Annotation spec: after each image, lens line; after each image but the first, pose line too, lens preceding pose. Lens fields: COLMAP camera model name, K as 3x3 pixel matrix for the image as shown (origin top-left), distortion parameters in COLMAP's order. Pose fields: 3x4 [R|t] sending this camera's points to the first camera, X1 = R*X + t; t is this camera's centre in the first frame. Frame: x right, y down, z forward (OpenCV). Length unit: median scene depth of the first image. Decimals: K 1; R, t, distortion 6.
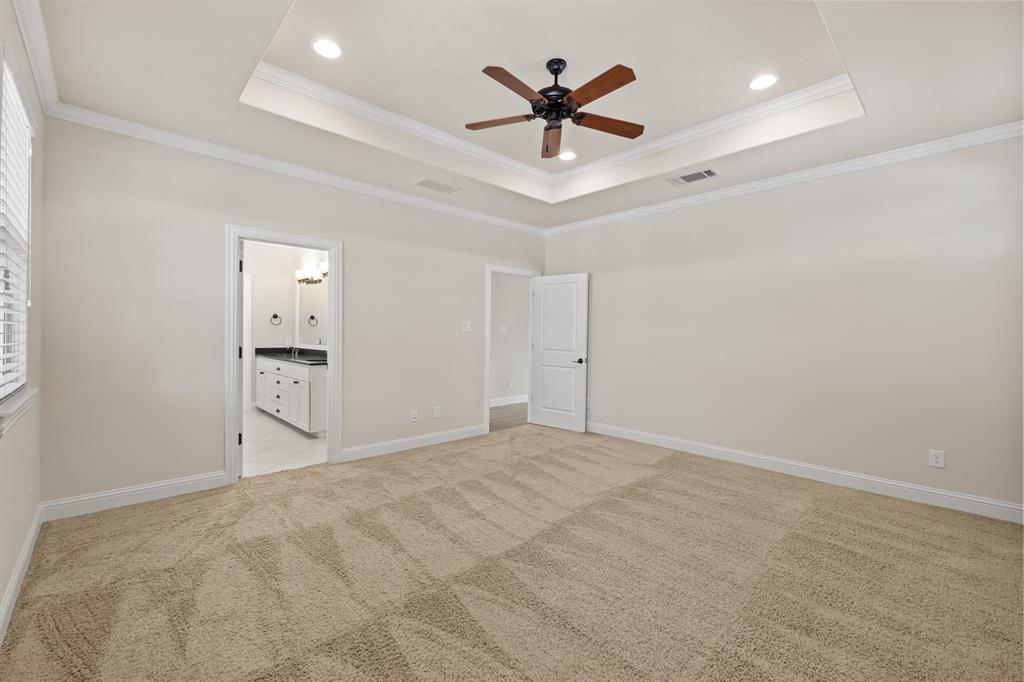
lens RADIAL K [[429.2, 0, 510.6], [0, 429.2, 337.3], [0, 0, 1]] dist [0.001103, -0.000526]
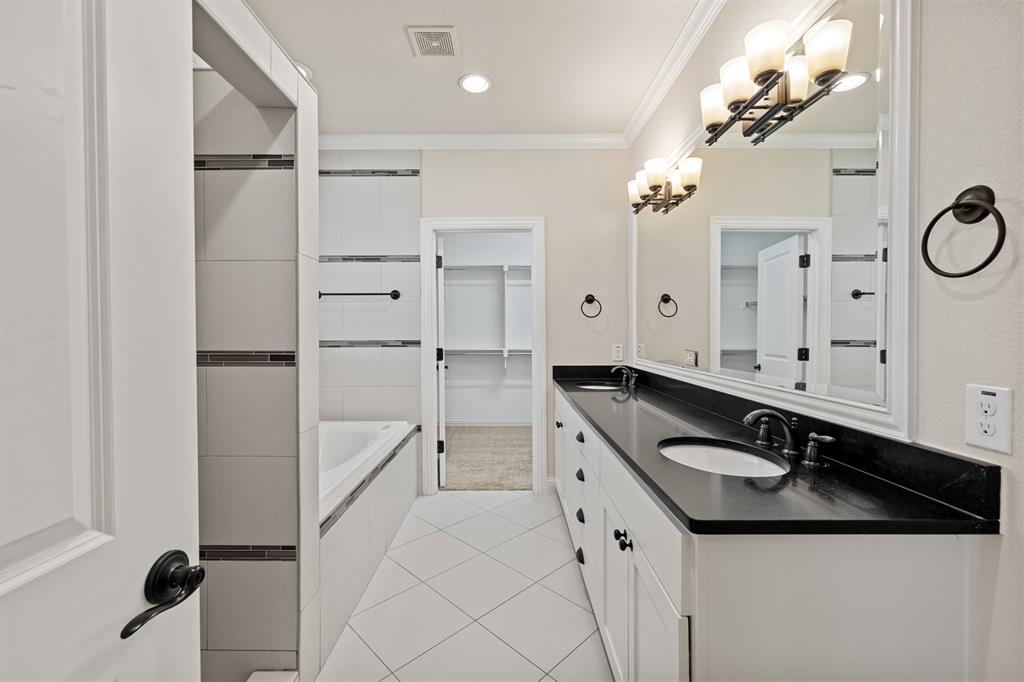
lens RADIAL K [[429.2, 0, 509.0], [0, 429.2, 339.7], [0, 0, 1]] dist [0.001103, -0.000526]
pose [[0.731109, 0.001507, -0.682259, -0.276757], [0.000989, 0.999994, 0.003269, -0.005384], [0.682260, -0.003065, 0.731103, 0.563020]]
